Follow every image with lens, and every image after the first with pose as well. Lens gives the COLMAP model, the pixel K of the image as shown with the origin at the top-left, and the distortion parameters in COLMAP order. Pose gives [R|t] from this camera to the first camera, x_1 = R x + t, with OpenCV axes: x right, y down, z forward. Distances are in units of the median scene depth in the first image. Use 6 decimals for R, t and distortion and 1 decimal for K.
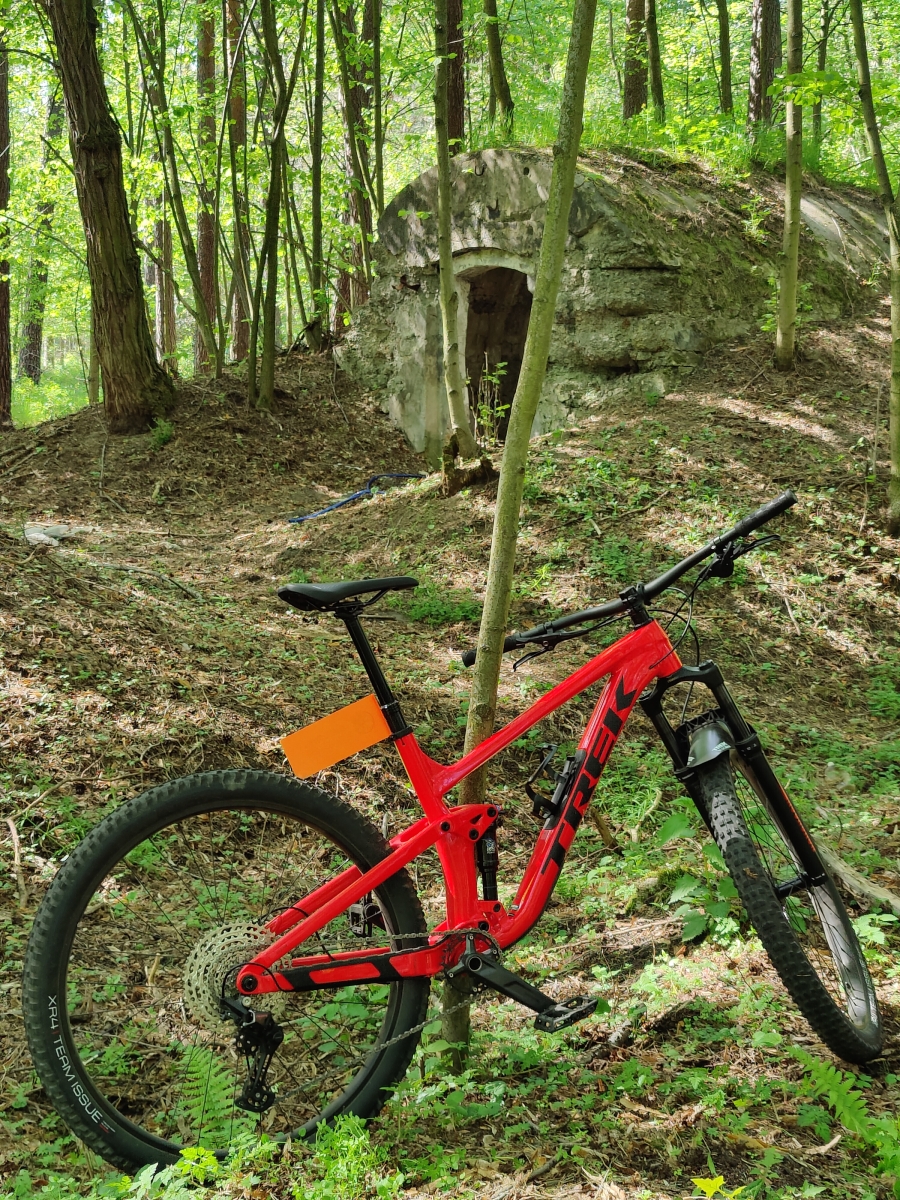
lens RADIAL K [[1662.5, 0, 457.2], [0, 1662.5, 597.4], [0, 0, 1]] dist [0.008473, 0.043027]
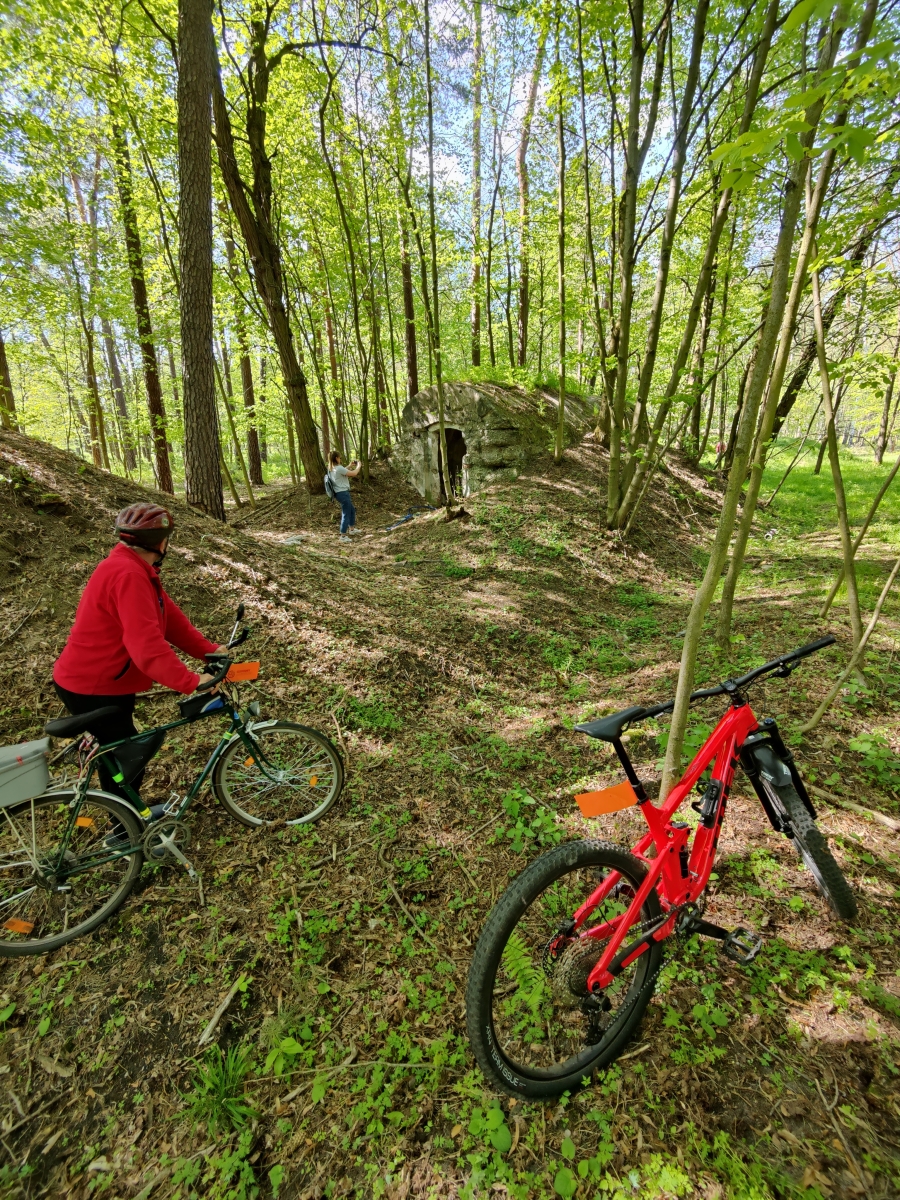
lens RADIAL K [[513.4, 0, 457.9], [0, 513.4, 599.5], [0, 0, 1]] dist [0.037072, -0.018391]
pose [[0.993605, -0.059358, 0.096055, -0.066371], [0.044125, 0.987150, 0.153580, -0.053769], [-0.103937, -0.148360, 0.983456, 0.129091]]
